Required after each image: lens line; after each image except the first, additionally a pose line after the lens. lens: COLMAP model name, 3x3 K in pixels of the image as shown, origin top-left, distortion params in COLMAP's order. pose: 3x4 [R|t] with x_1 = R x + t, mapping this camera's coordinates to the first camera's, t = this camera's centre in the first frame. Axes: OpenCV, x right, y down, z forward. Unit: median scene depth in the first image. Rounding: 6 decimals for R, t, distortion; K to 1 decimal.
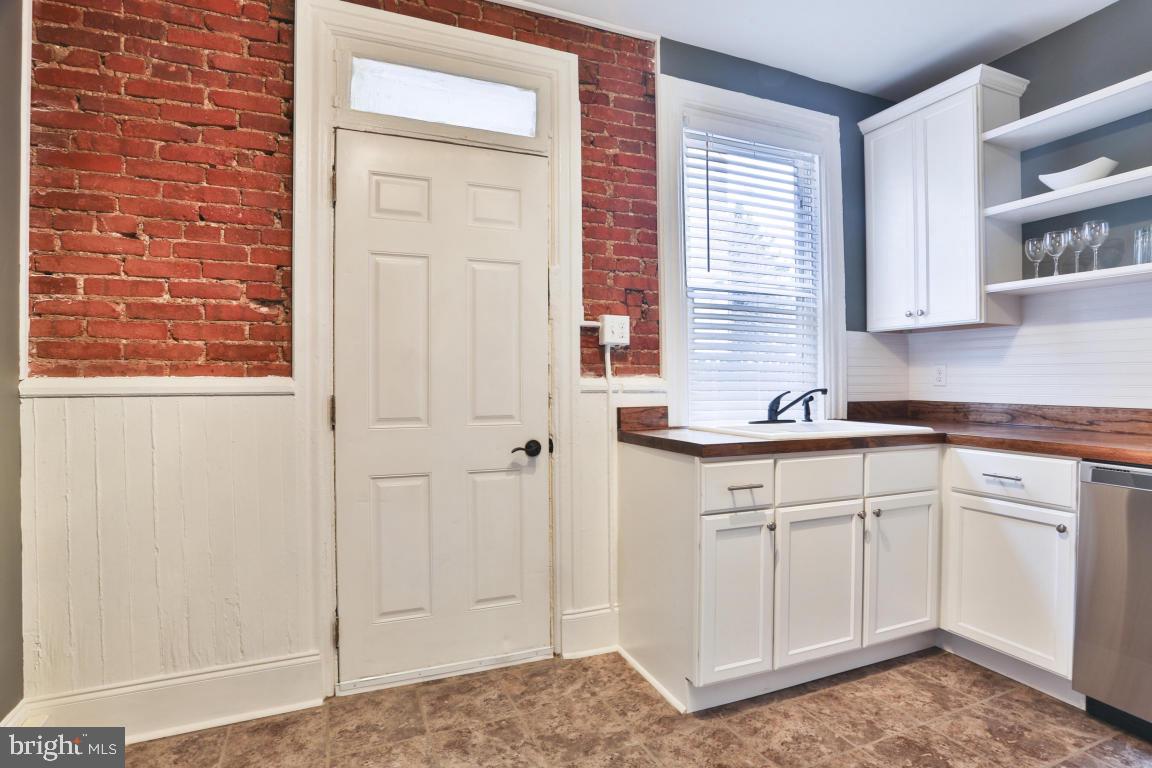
lens RADIAL K [[592.7, 0, 582.2], [0, 592.7, 383.7], [0, 0, 1]] dist [-0.080118, 0.034849]
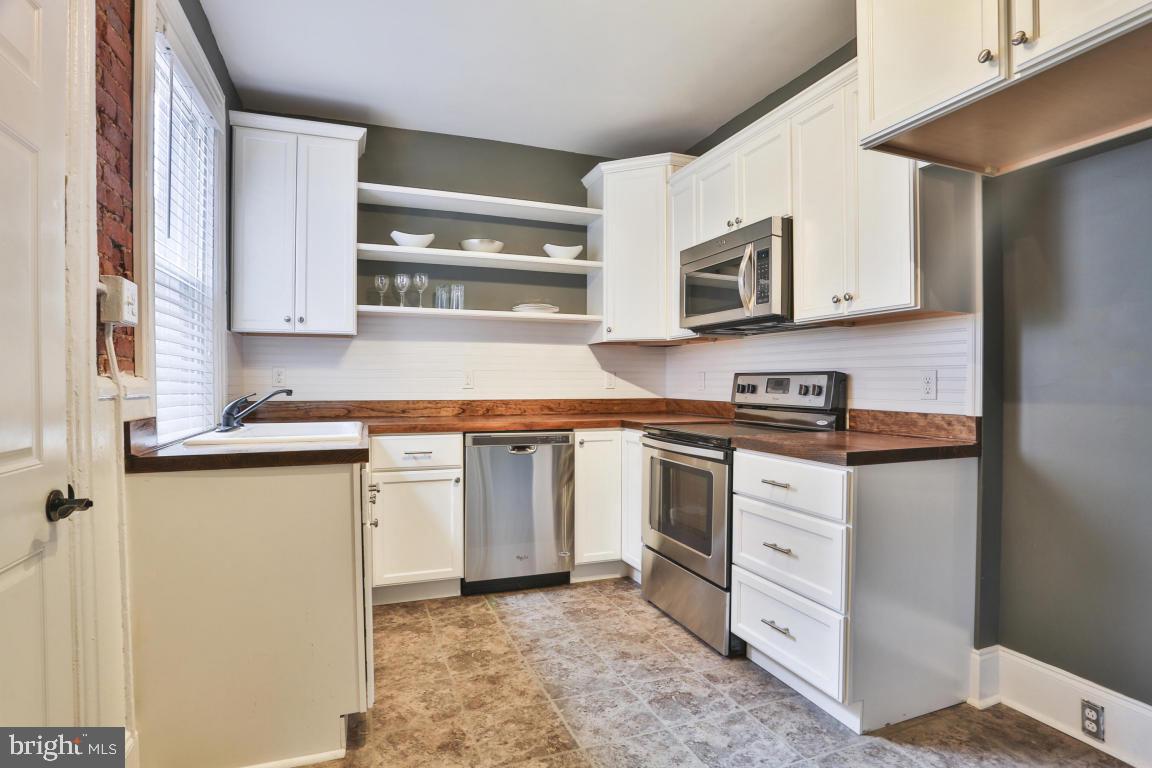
lens RADIAL K [[592.7, 0, 582.2], [0, 592.7, 383.7], [0, 0, 1]] dist [-0.080118, 0.034849]
pose [[0.031242, -0.000756, 0.999512, -0.653275], [0.006638, 0.999978, 0.000549, 0.001094], [-0.999490, 0.006617, 0.031246, 0.572092]]
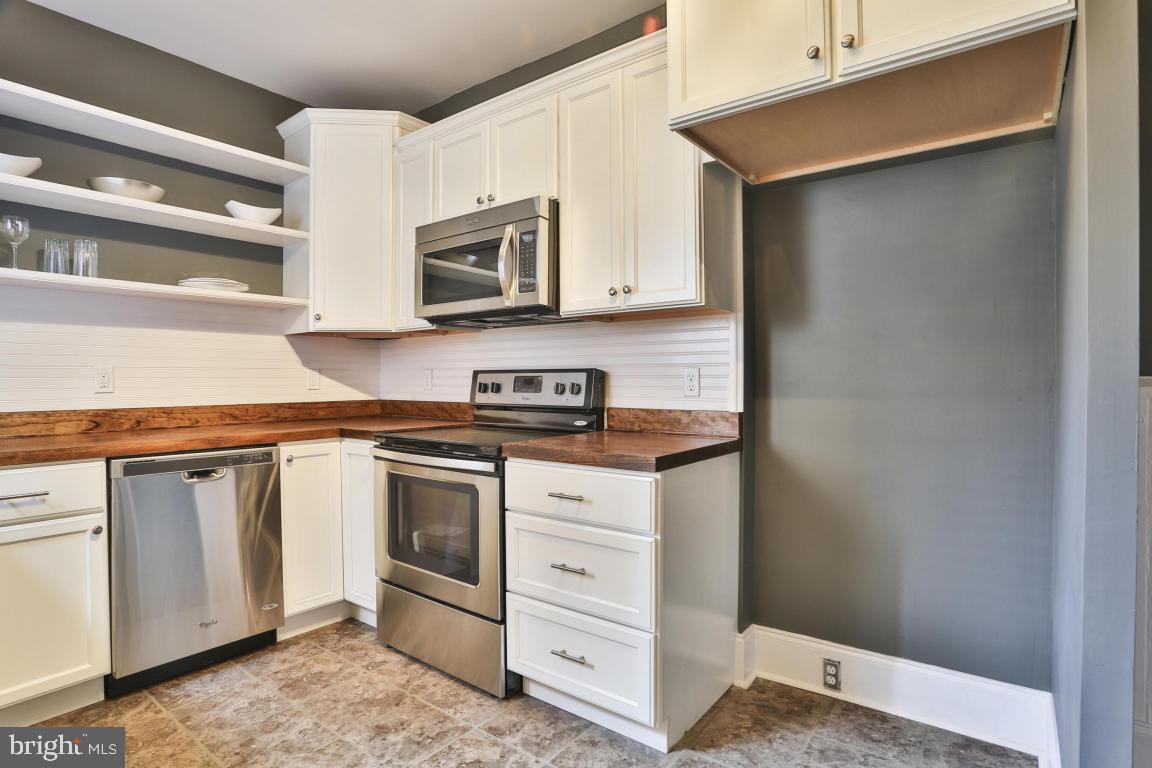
lens RADIAL K [[592.7, 0, 582.2], [0, 592.7, 383.7], [0, 0, 1]] dist [-0.080118, 0.034849]
pose [[-0.495376, -0.002719, 0.868675, -0.422539], [0.013428, 0.999852, 0.010788, -0.003801], [-0.868575, 0.017009, -0.495266, 0.690990]]
